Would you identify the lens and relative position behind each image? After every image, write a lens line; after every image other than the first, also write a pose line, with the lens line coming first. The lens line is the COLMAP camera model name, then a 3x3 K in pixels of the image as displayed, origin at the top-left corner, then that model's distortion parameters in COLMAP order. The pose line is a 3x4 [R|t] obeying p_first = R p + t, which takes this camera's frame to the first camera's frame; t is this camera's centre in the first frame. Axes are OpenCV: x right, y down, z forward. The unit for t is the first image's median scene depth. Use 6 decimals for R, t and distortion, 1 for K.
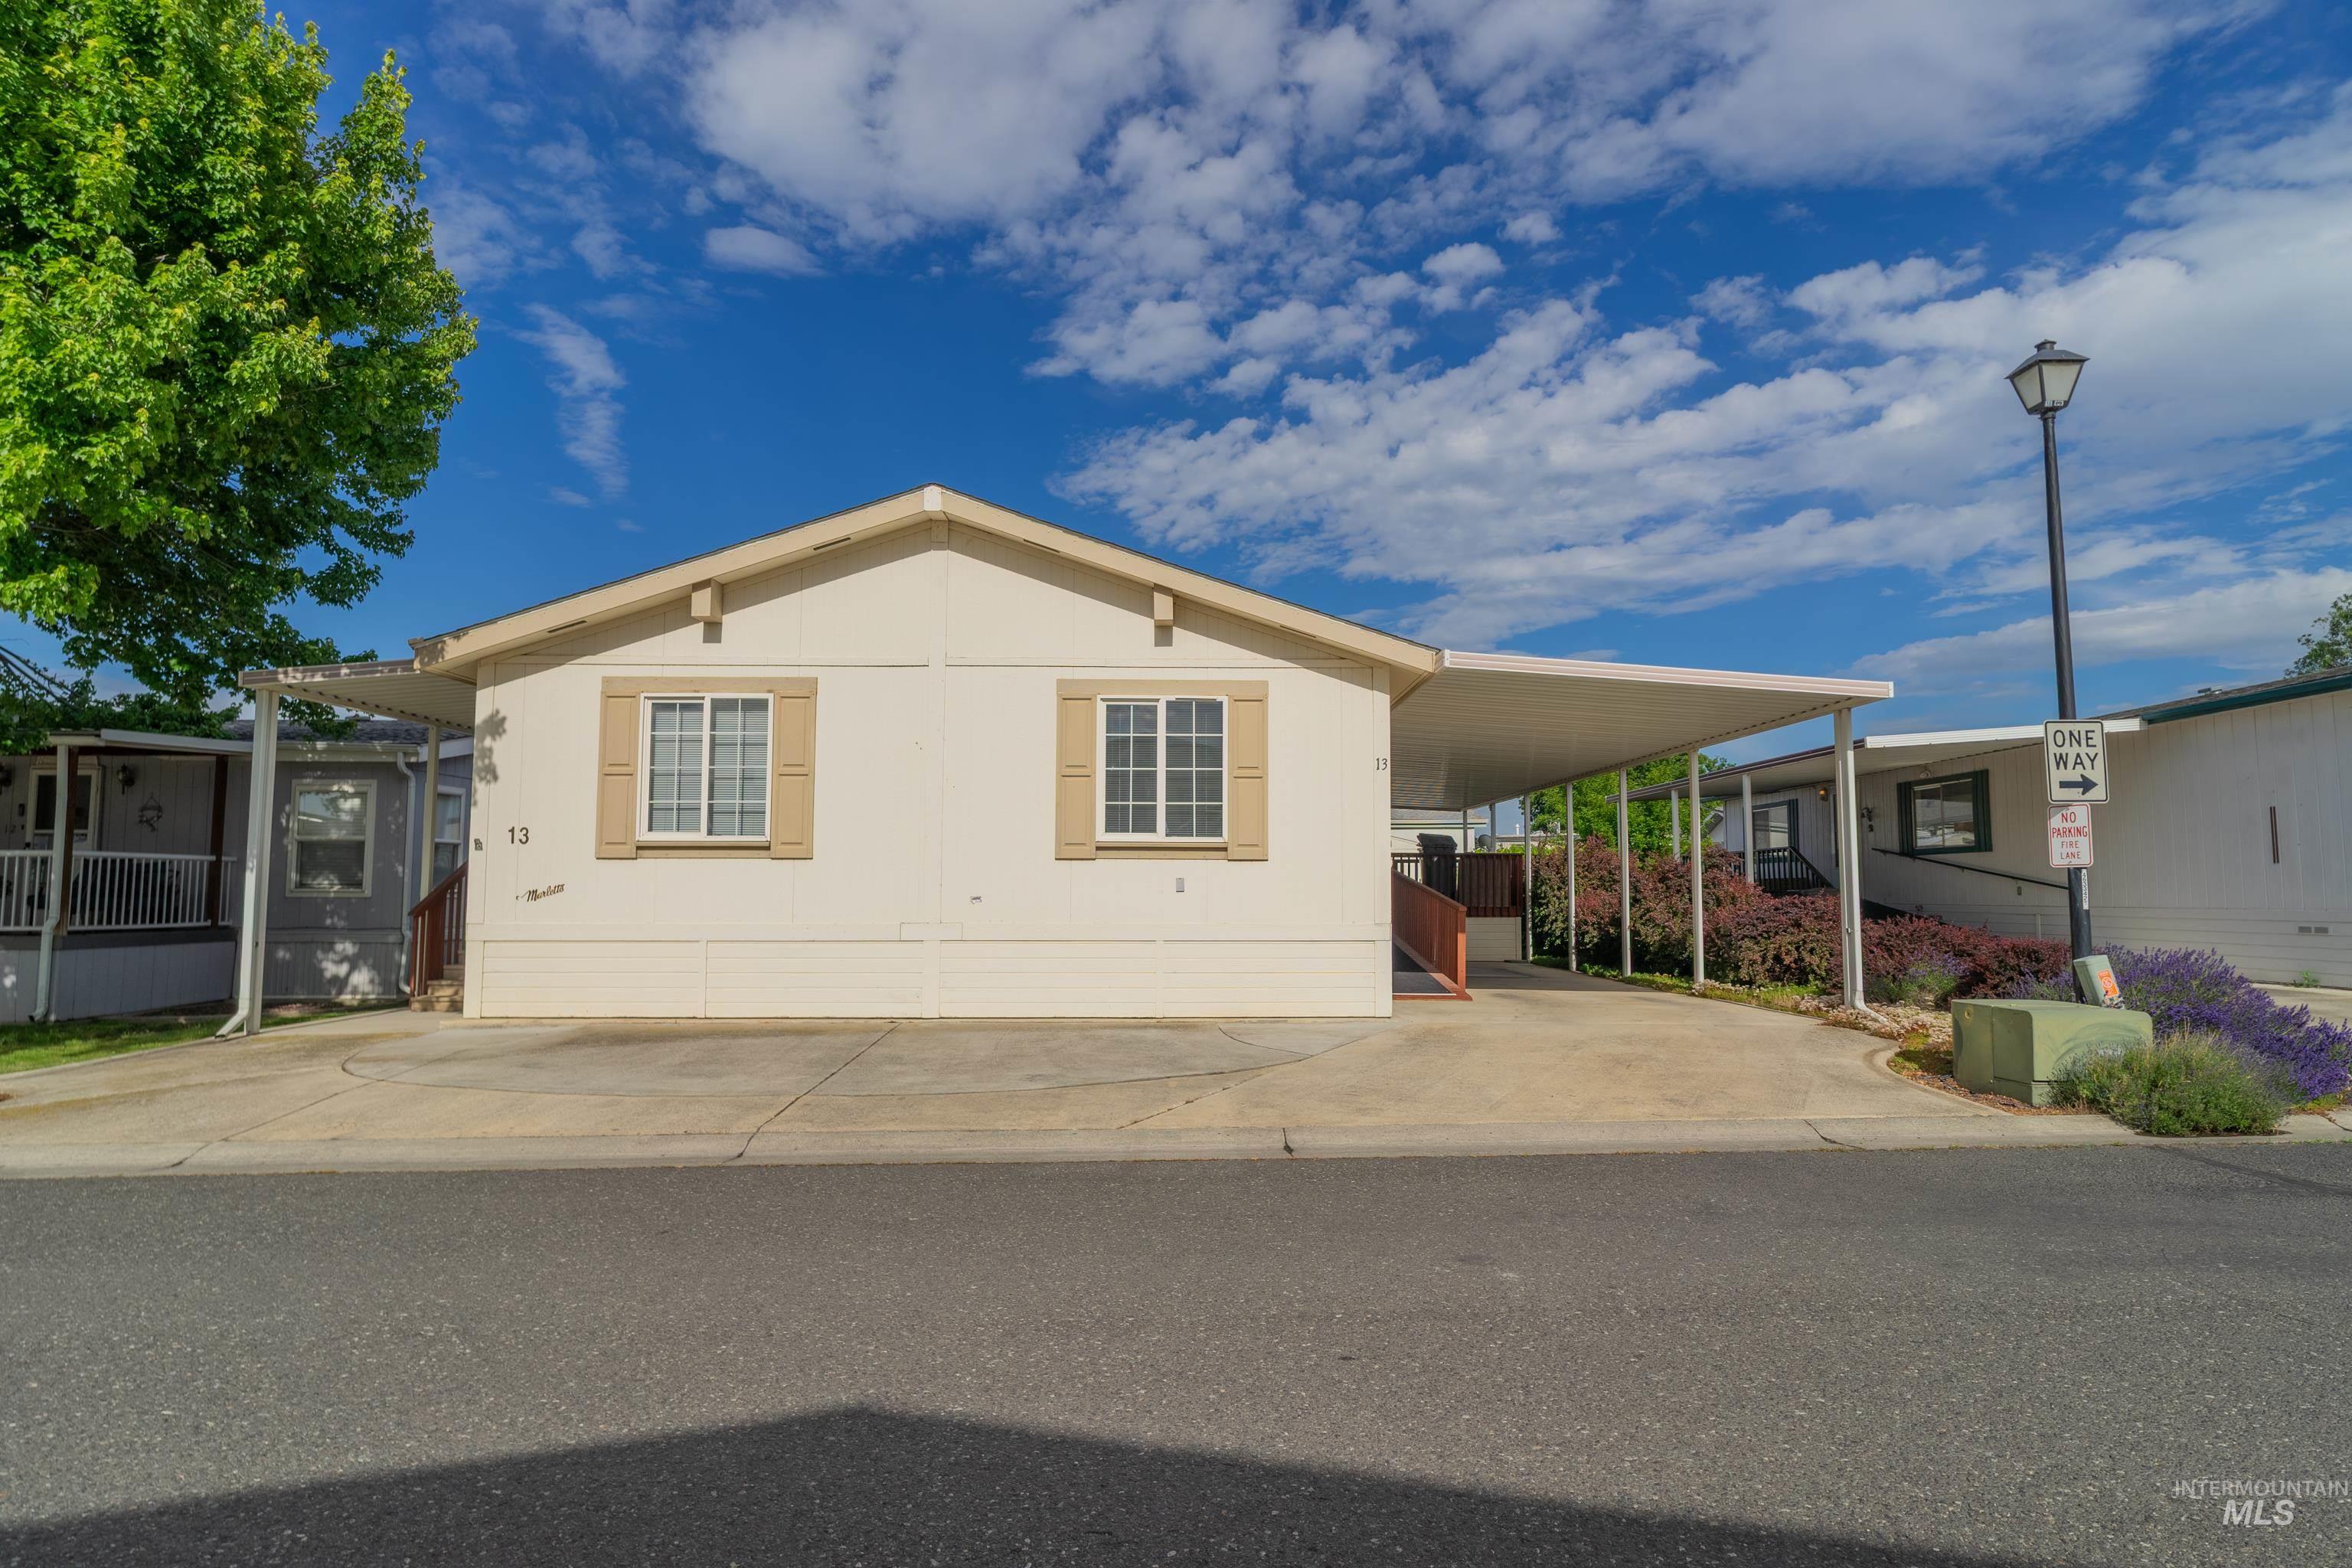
lens RADIAL K [[1198.5, 0, 1178.3], [0, 1198.5, 779.2], [0, 0, 1]] dist [-0.007368, 0.000234]
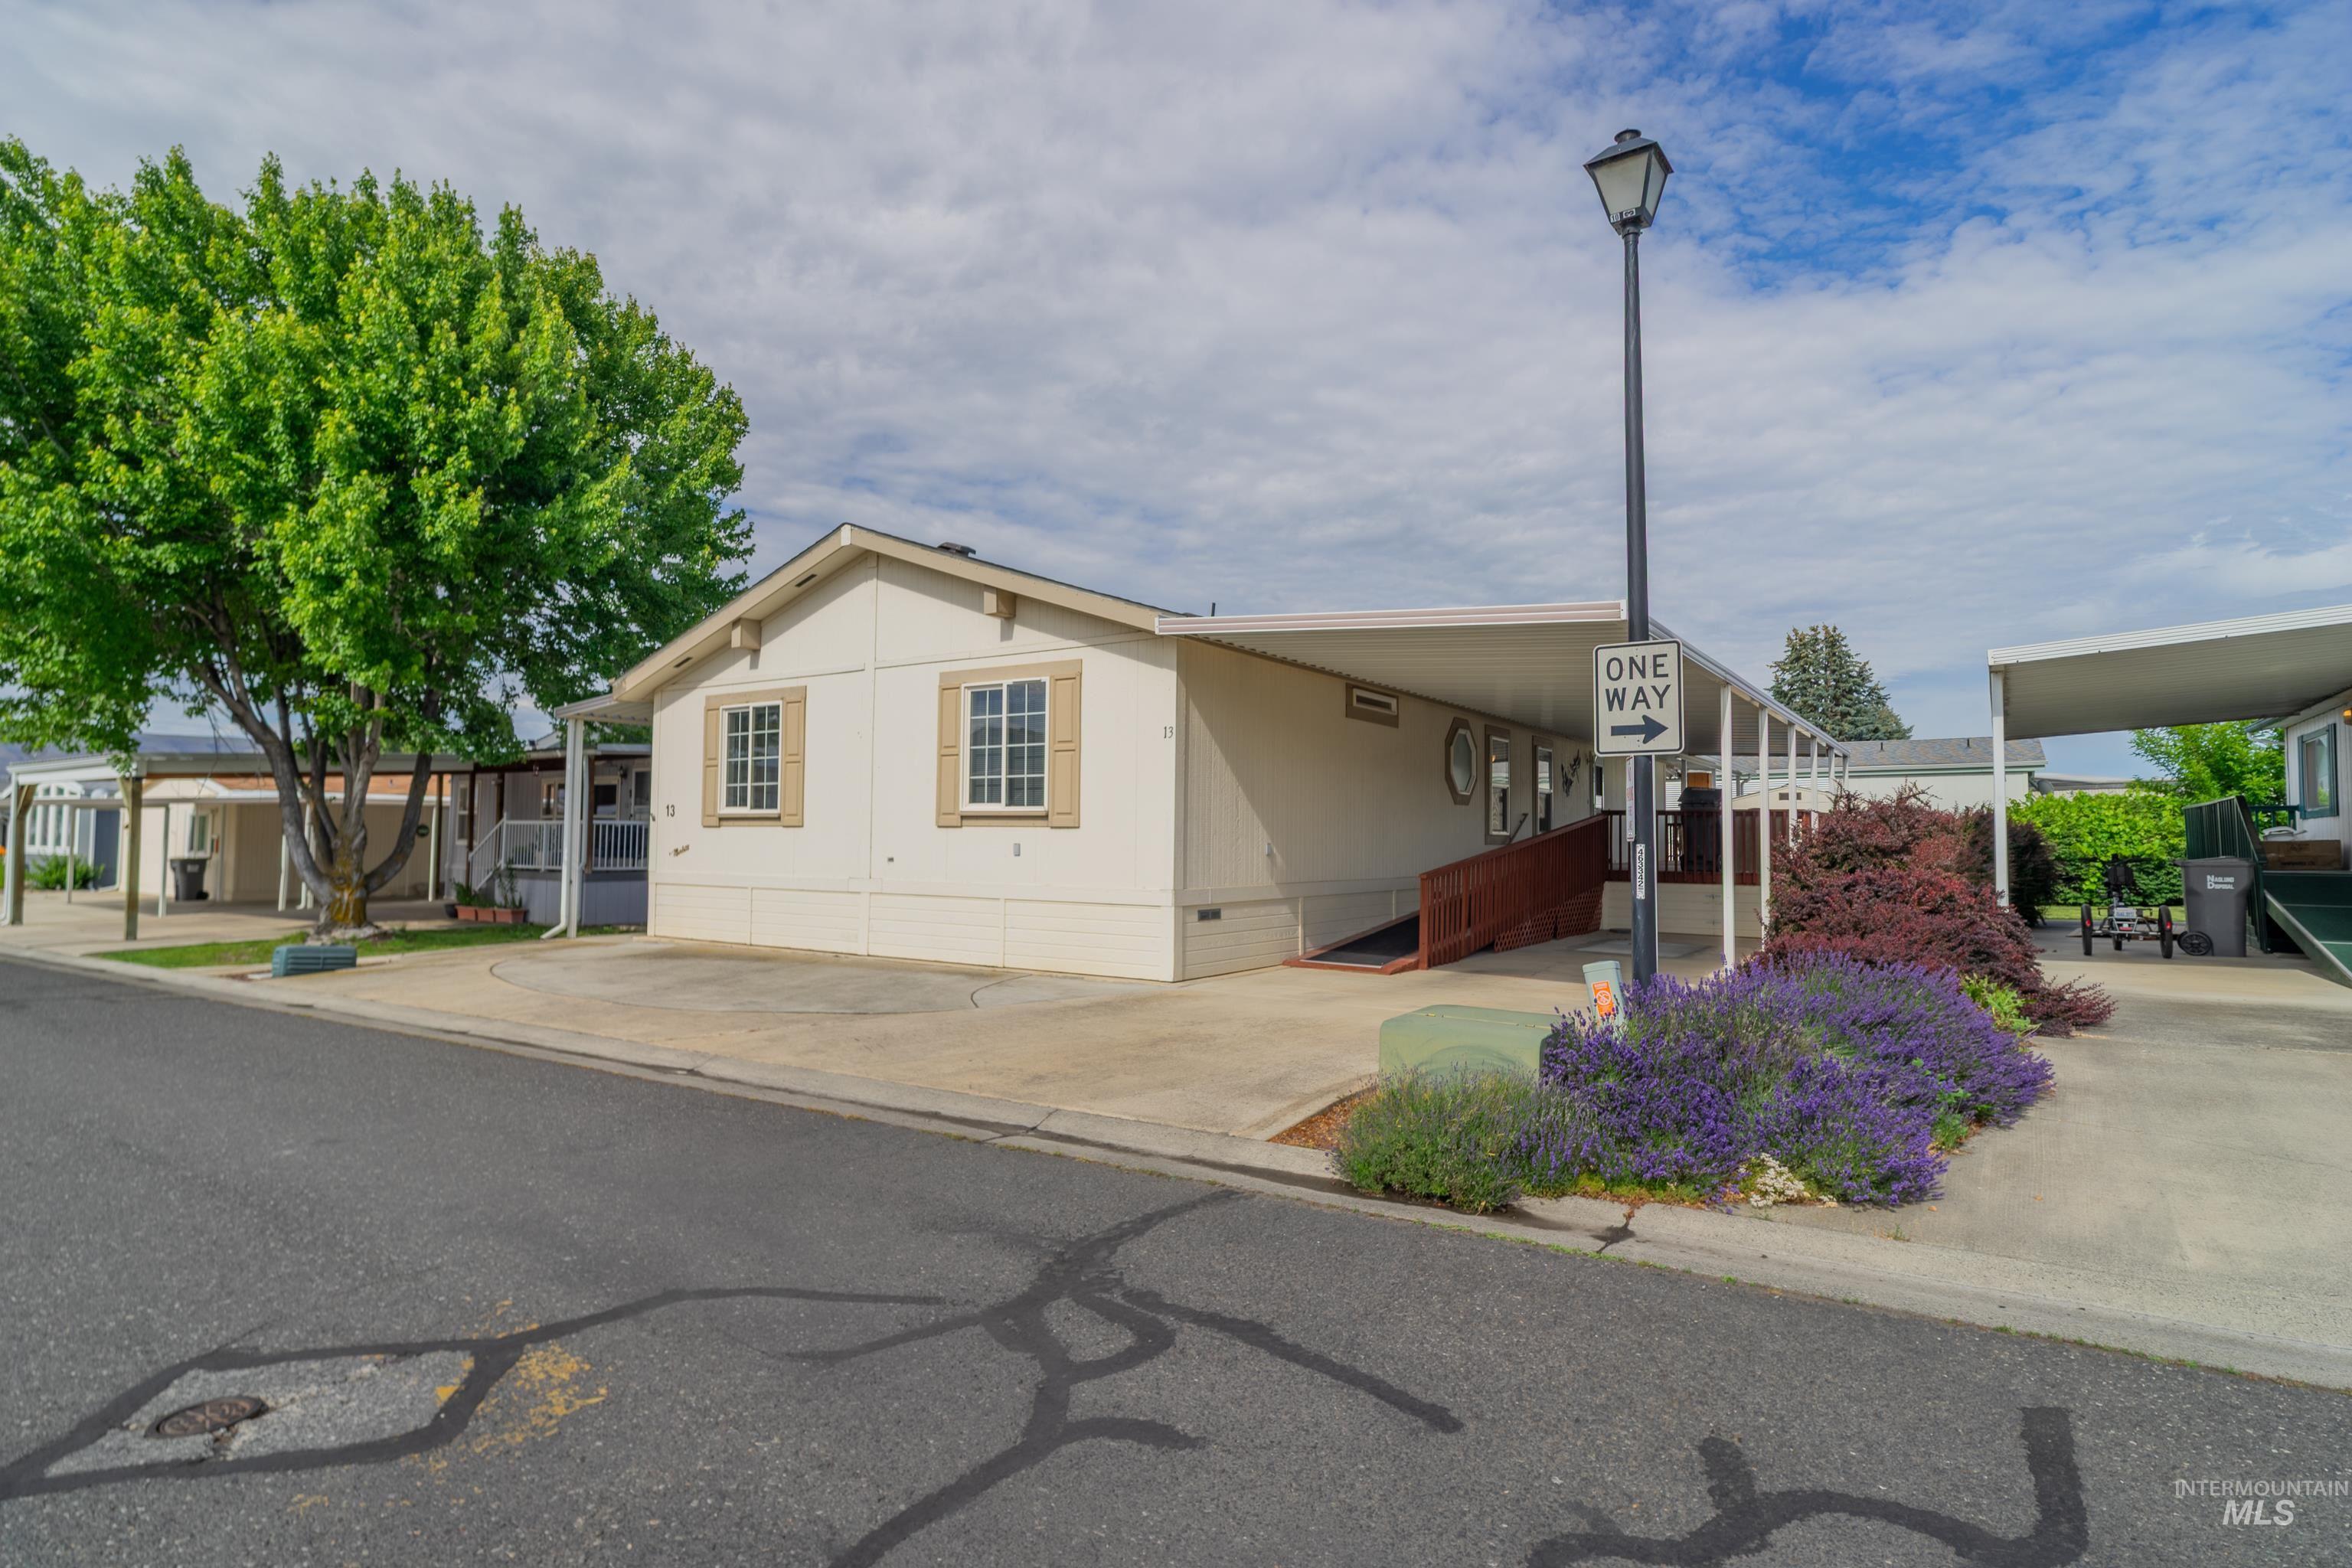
lens RADIAL K [[1198.5, 0, 1178.3], [0, 1198.5, 779.2], [0, 0, 1]] dist [-0.007368, 0.000234]
pose [[0.811633, -0.024021, -0.583674, 0.774024], [0.046327, 0.998654, 0.023320, 0.003832], [0.582328, -0.045967, 0.811653, 0.184894]]
